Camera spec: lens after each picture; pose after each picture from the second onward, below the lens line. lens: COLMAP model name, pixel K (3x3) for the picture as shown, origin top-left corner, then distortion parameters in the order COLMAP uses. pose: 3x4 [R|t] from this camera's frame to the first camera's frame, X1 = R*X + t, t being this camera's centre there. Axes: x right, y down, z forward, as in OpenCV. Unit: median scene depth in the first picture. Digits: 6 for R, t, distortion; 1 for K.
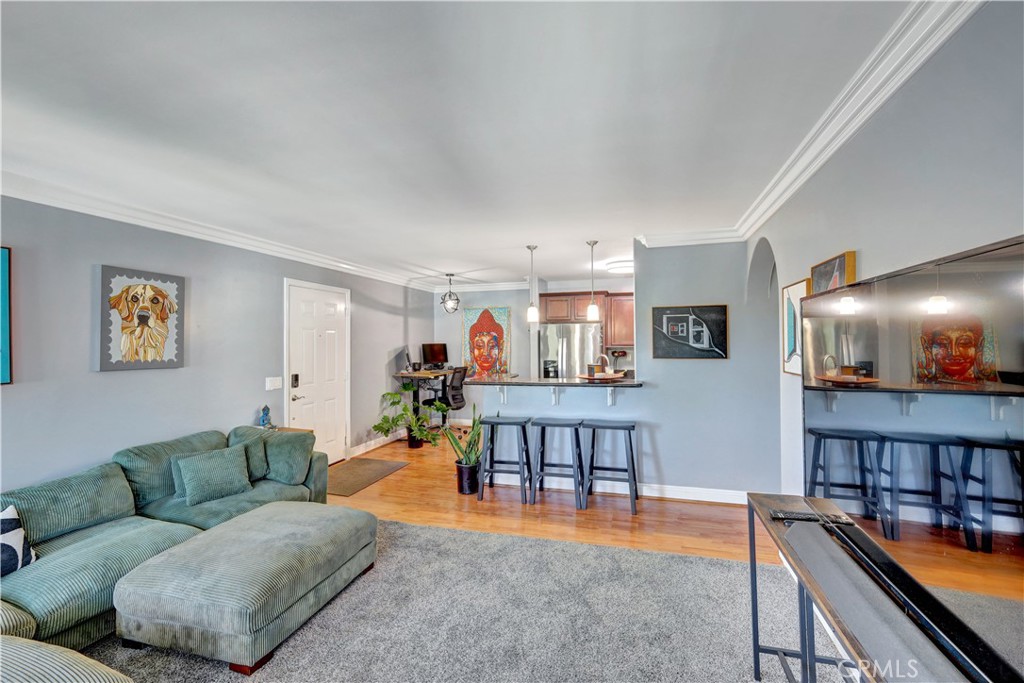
lens RADIAL K [[452.2, 0, 516.7], [0, 452.2, 337.8], [0, 0, 1]] dist [0.000148, 0.000056]
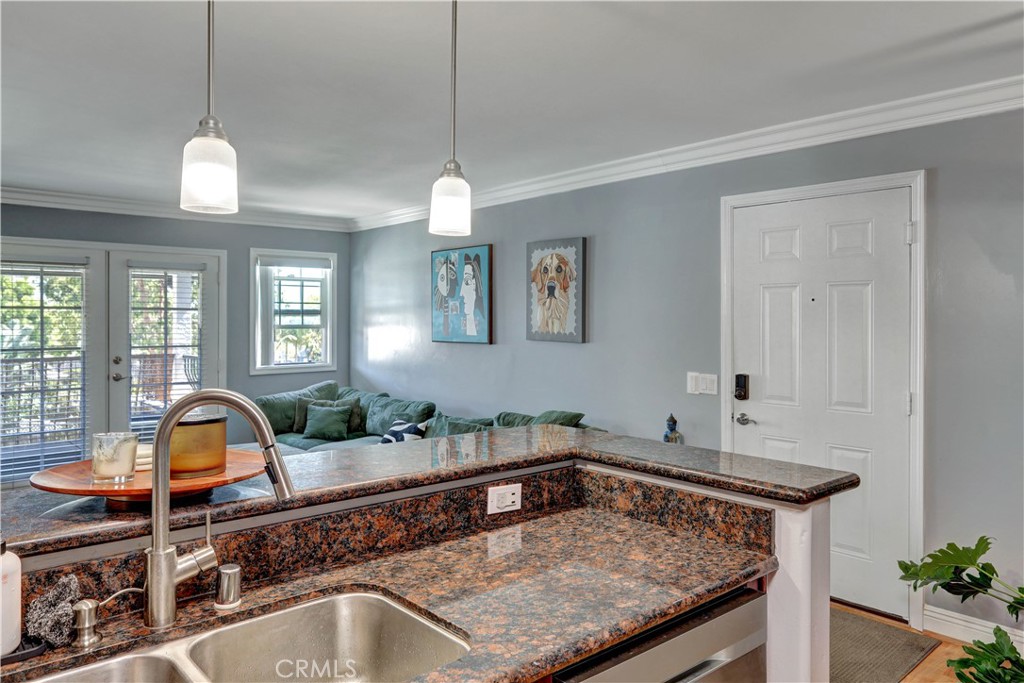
lens RADIAL K [[710.6, 0, 512.3], [0, 710.6, 325.0], [0, 0, 1]] dist [0.003003, 0.000952]
pose [[-0.545487, 0.014604, -0.837992, 0.260408], [0.007933, 0.999893, 0.012261, 0.007769], [0.838082, 0.000040, -0.545544, 0.910125]]
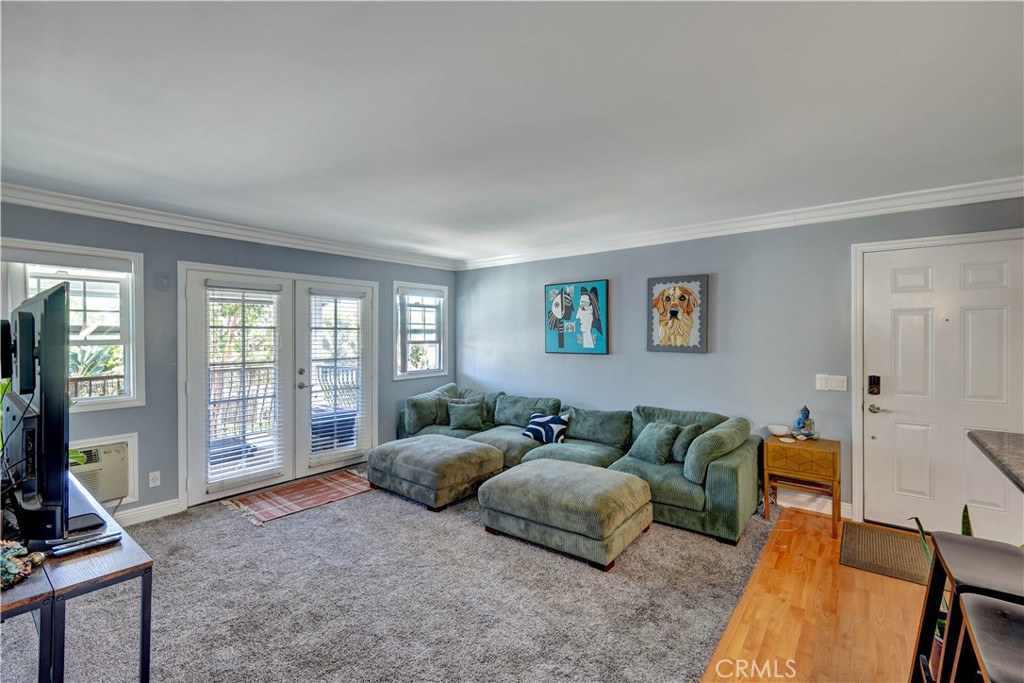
lens RADIAL K [[452.2, 0, 516.7], [0, 452.2, 337.8], [0, 0, 1]] dist [0.000148, 0.000056]
pose [[-0.385858, 0.014803, -0.922439, 0.286440], [0.011824, 0.999868, 0.011099, 0.004565], [0.922482, -0.006624, -0.385982, 0.559365]]
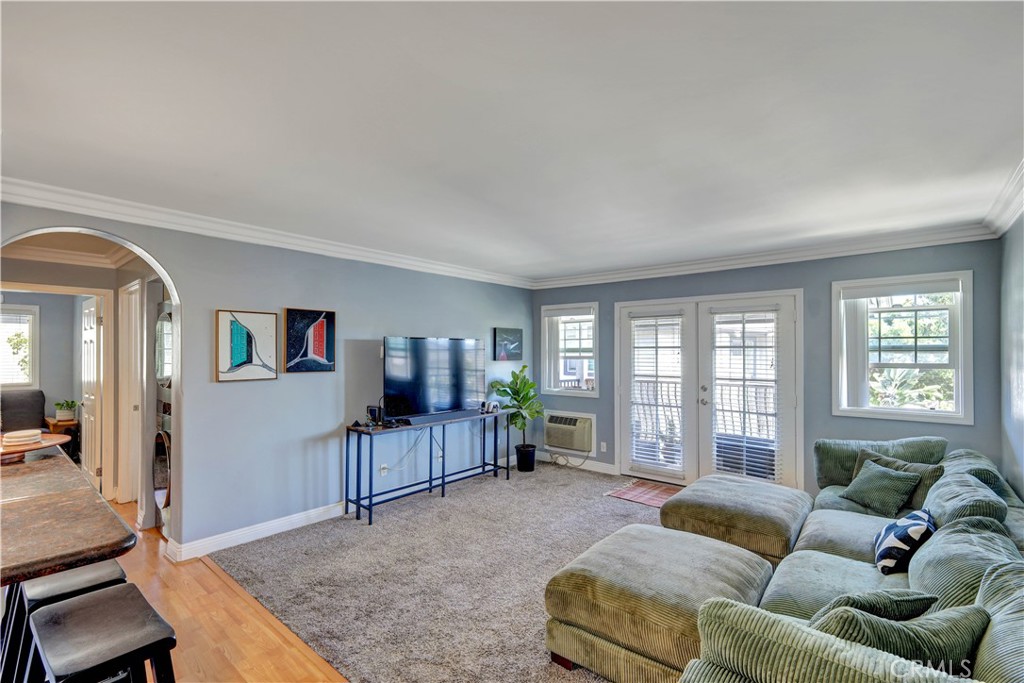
lens RADIAL K [[452.2, 0, 516.7], [0, 452.2, 337.8], [0, 0, 1]] dist [0.000148, 0.000056]
pose [[-0.907041, 0.016073, 0.420736, -0.265012], [-0.005541, 0.998729, -0.050100, 0.017304], [-0.421006, -0.047774, -0.905799, 0.784472]]
